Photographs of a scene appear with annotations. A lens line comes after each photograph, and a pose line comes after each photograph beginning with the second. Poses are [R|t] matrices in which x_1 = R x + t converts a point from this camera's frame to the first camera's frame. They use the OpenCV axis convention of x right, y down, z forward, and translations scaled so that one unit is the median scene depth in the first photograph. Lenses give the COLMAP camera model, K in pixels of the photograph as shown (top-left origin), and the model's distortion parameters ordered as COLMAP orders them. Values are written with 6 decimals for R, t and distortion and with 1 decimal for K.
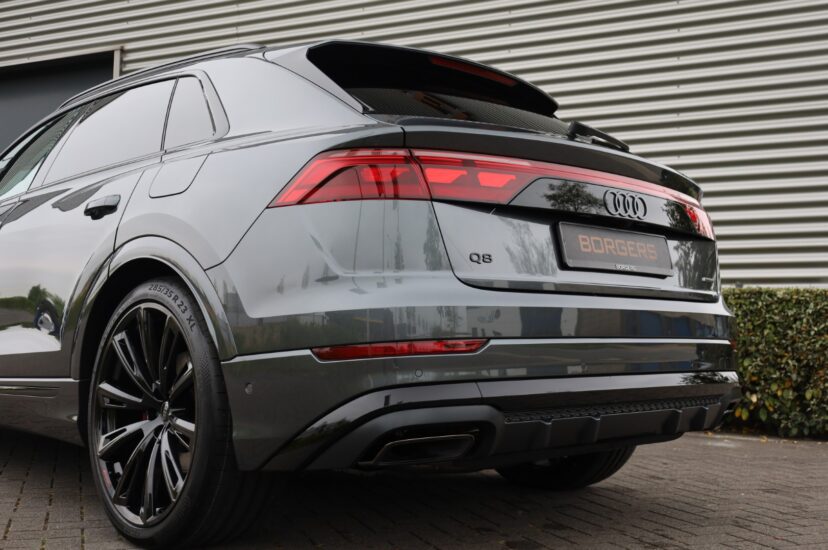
lens RADIAL K [[916.1, 0, 412.7], [0, 916.1, 275.1], [0, 0, 1]] dist [0.034697, 0.000000]
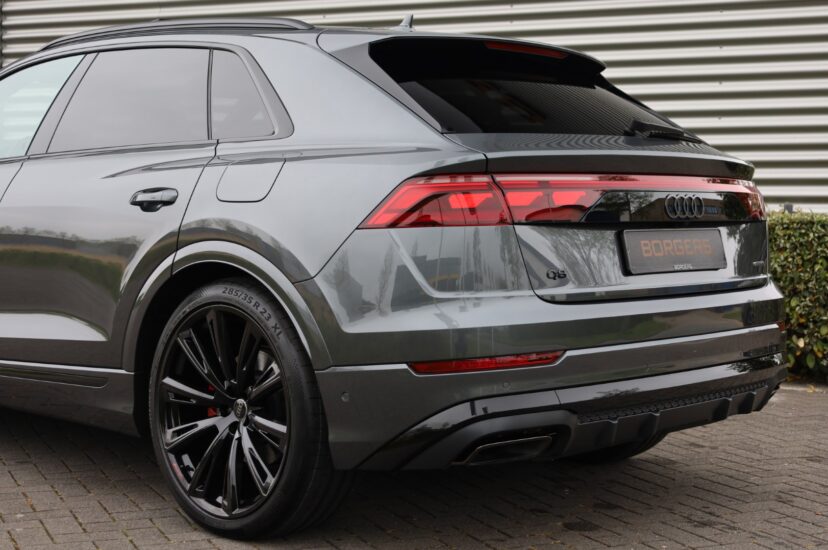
lens RADIAL K [[1295.2, 0, 412.5], [0, 1295.2, 267.1], [0, 0, 1]] dist [0.059764, 0.000000]
pose [[0.998086, -0.009963, 0.061032, -0.168192], [0.003158, 0.993861, 0.110593, -0.175565], [-0.061759, -0.110189, 0.991990, -0.454659]]
